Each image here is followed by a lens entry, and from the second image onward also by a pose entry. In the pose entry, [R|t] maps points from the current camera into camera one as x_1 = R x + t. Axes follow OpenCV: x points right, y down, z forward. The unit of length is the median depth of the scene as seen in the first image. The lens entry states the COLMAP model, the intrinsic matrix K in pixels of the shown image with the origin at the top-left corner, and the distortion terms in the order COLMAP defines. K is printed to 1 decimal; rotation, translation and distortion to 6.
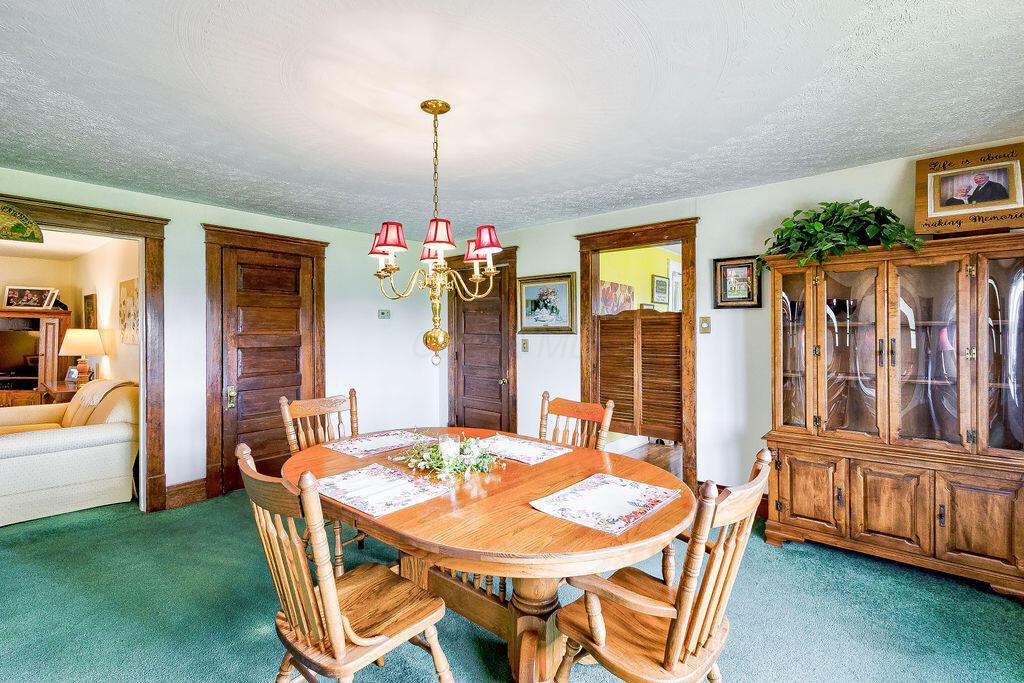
lens RADIAL K [[477.2, 0, 508.3], [0, 477.2, 332.9], [0, 0, 1]] dist [0.002248, 0.000002]
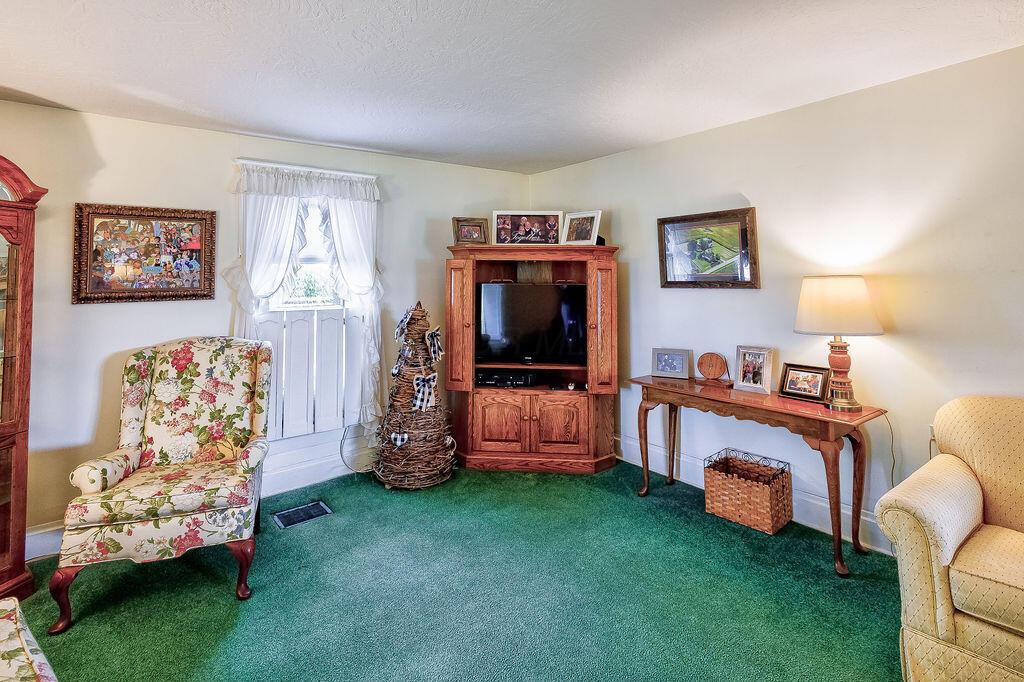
lens RADIAL K [[501.3, 0, 514.5], [0, 501.3, 238.3], [0, 0, 1]] dist [0.002985, 0.000460]
pose [[0.983238, -0.036426, -0.178651, -0.950369], [0.020888, 0.995893, -0.088097, -0.006715], [0.181126, 0.082888, 0.979961, 0.401290]]
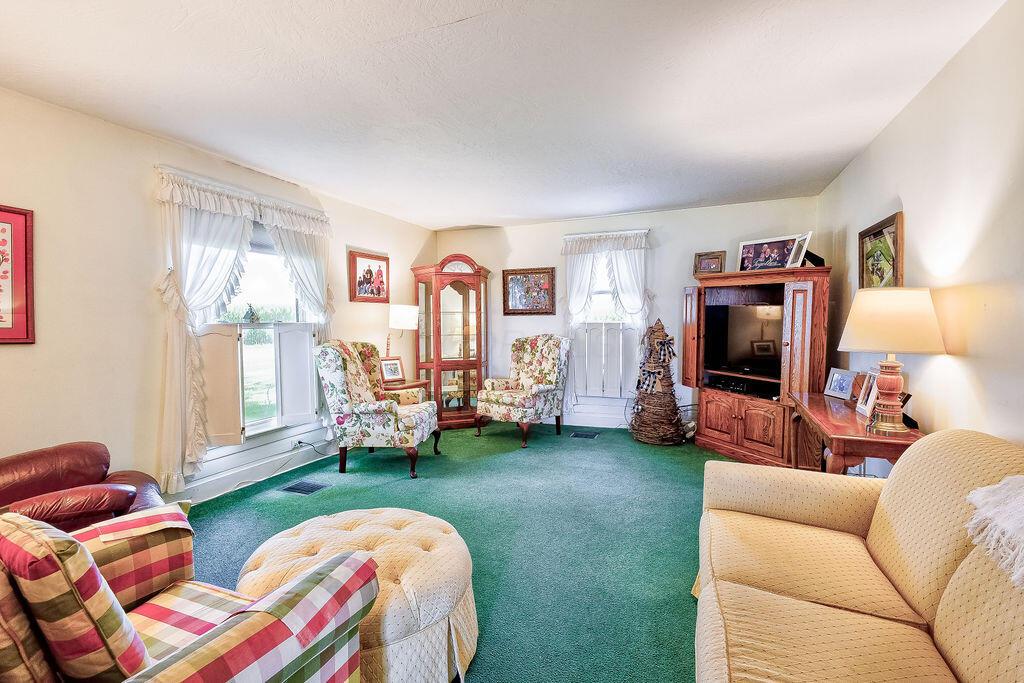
lens RADIAL K [[477.2, 0, 508.3], [0, 477.2, 332.9], [0, 0, 1]] dist [0.002248, 0.000002]
pose [[0.318219, 0.019565, -0.947815, -0.520349], [0.004769, 0.999741, 0.022238, 0.016864], [0.948005, -0.011596, 0.318043, 0.480655]]
